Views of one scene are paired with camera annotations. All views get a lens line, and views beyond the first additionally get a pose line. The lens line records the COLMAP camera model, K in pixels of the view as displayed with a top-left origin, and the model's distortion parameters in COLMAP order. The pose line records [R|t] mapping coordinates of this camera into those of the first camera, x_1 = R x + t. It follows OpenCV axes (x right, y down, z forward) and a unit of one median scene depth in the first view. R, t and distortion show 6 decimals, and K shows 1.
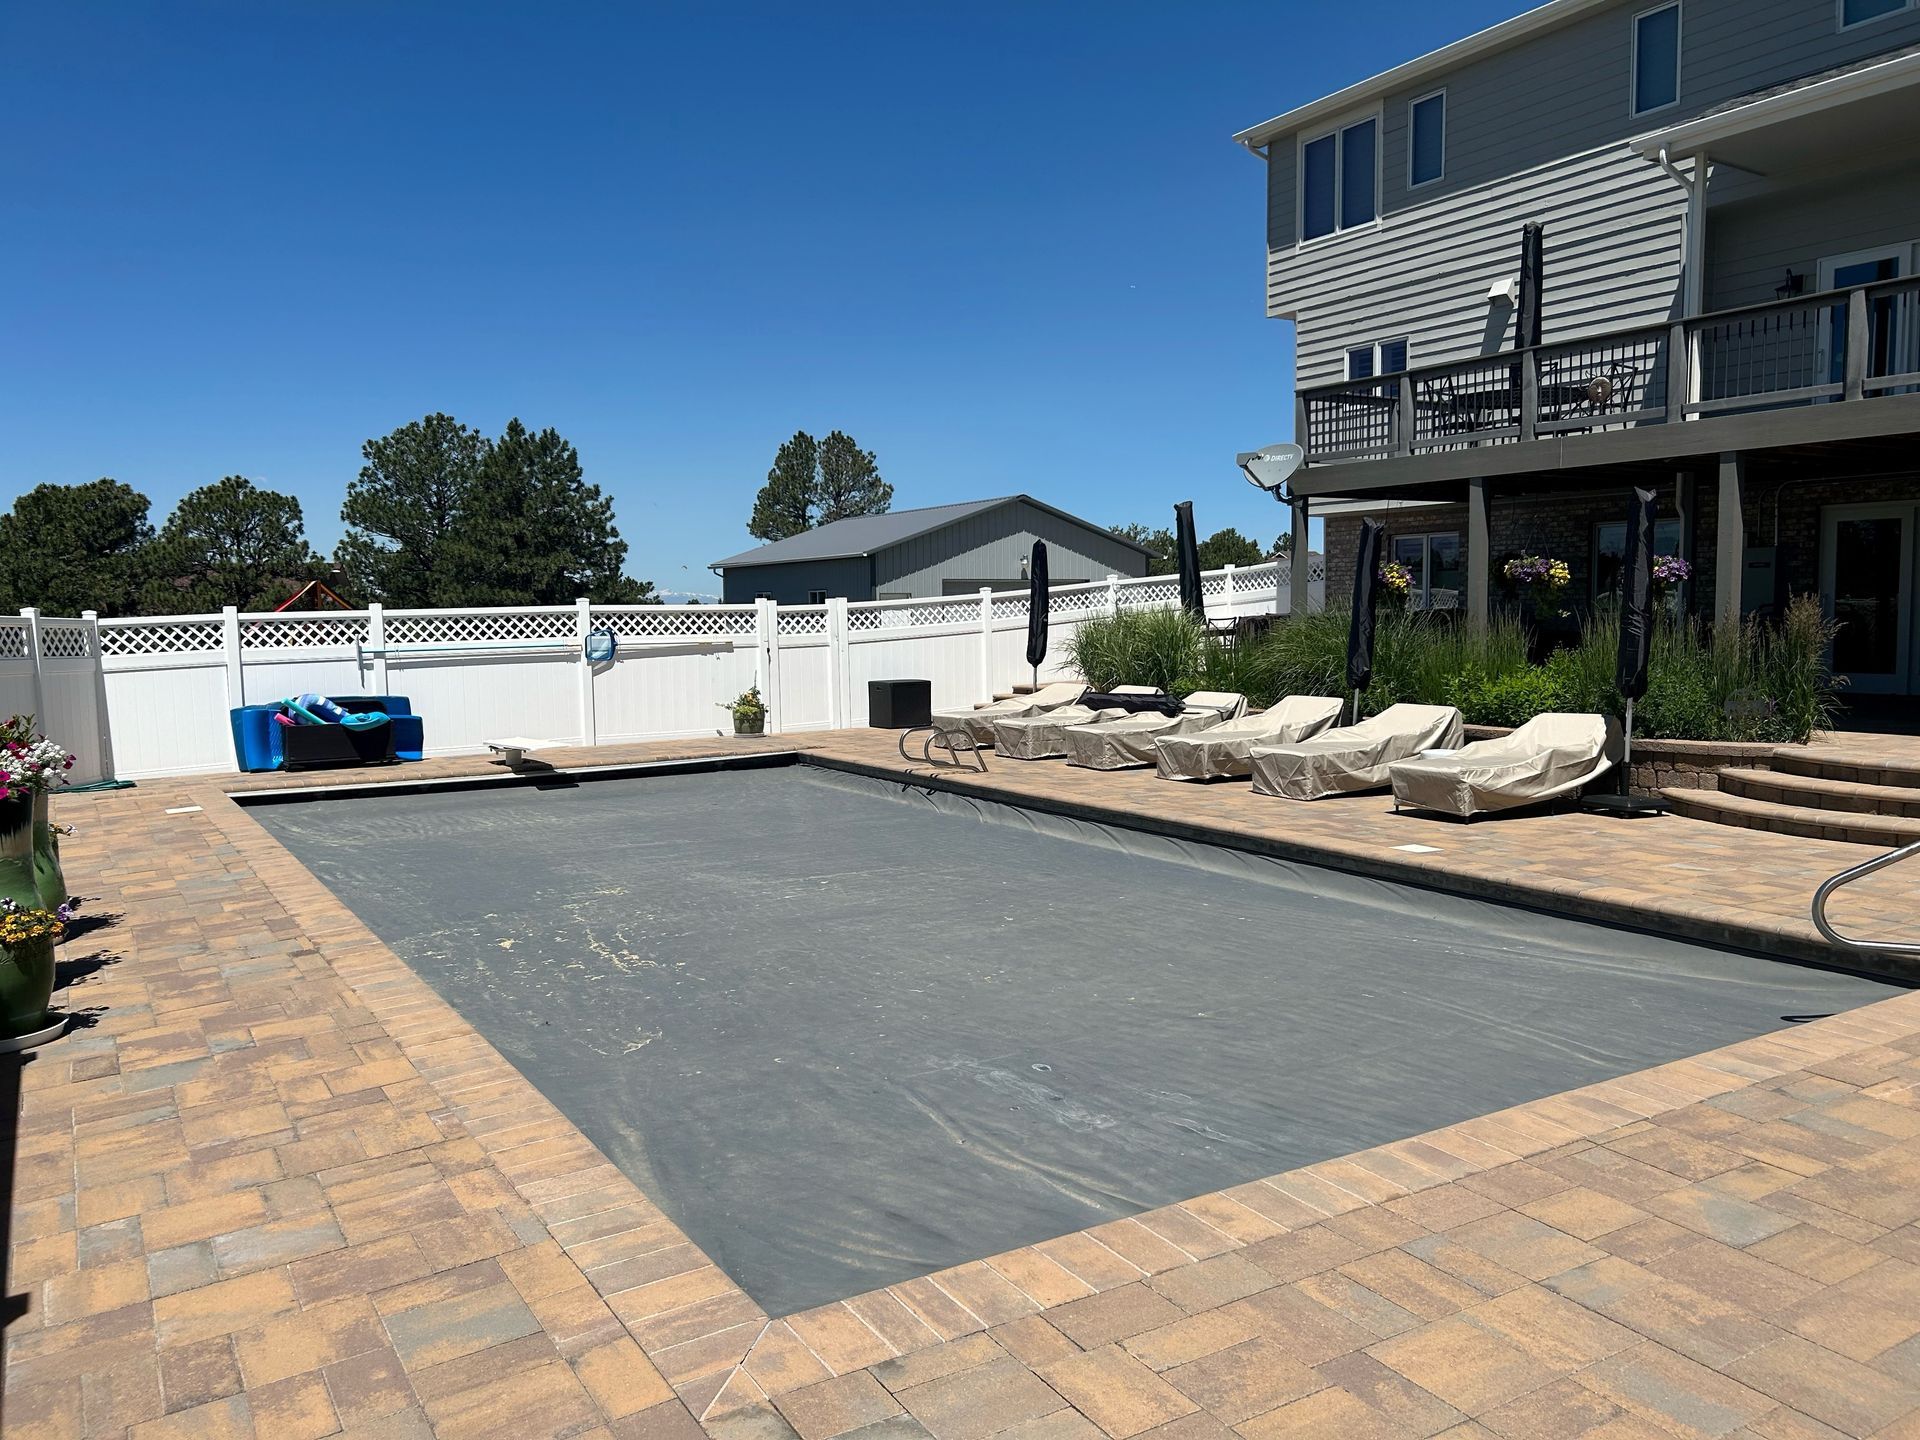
lens RADIAL K [[1468.8, 0, 960.0], [0, 1468.8, 720.0], [0, 0, 1]] dist [0.132707, -0.333352]
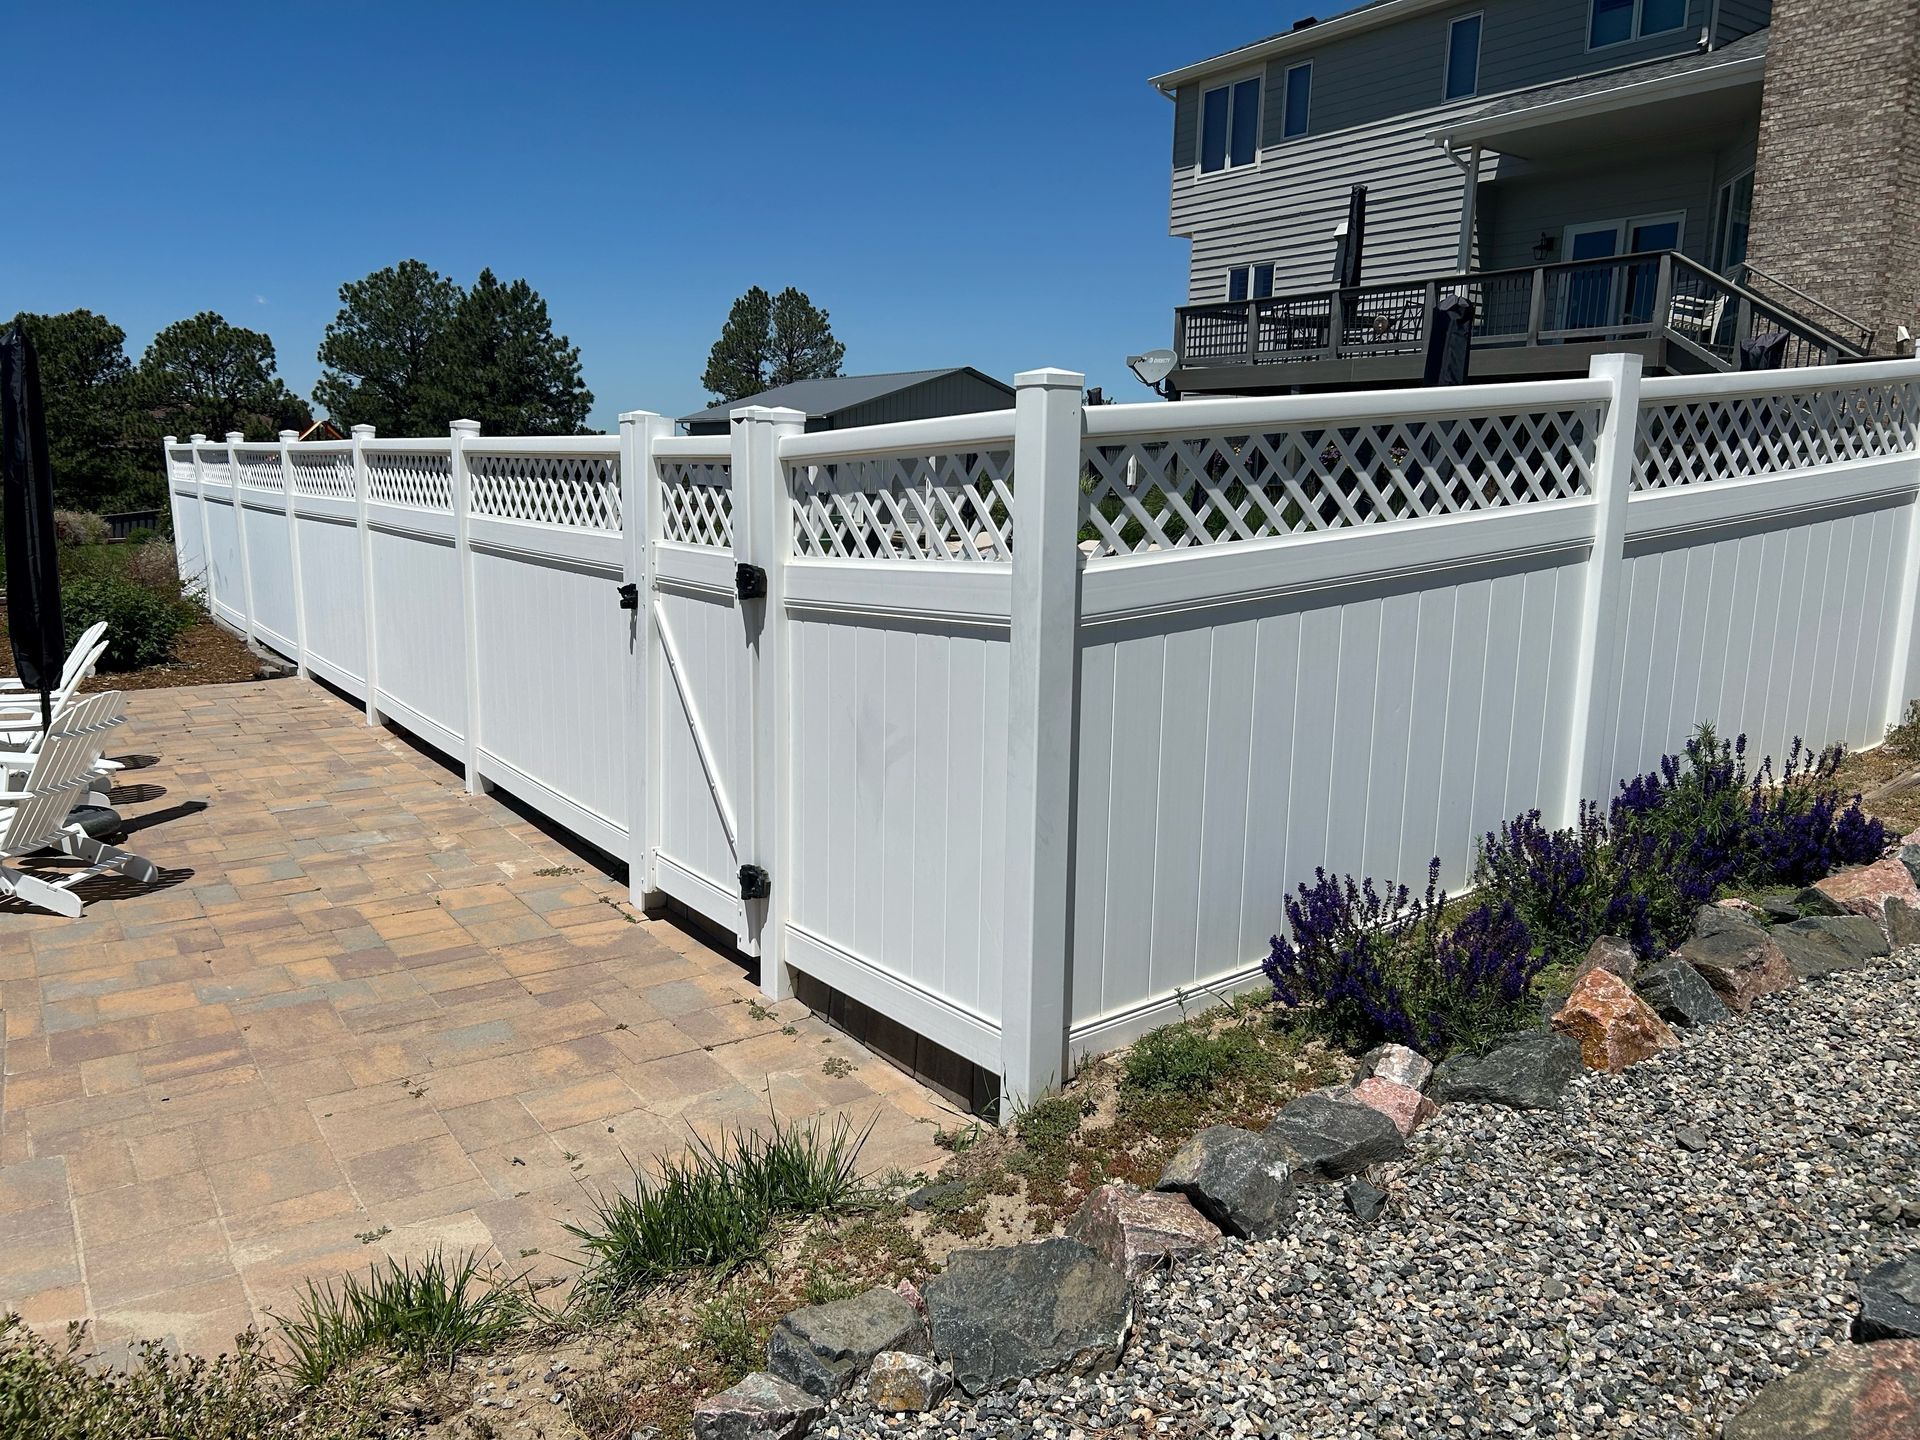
lens RADIAL K [[1529.5, 0, 958.6], [0, 1529.5, 745.6], [0, 0, 1]] dist [0.035651, -0.102185]
pose [[0.998653, 0.033103, 0.039948, -0.000049], [-0.037017, 0.994138, 0.101587, 0.008857], [-0.036351, -0.102929, 0.994024, -0.119351]]
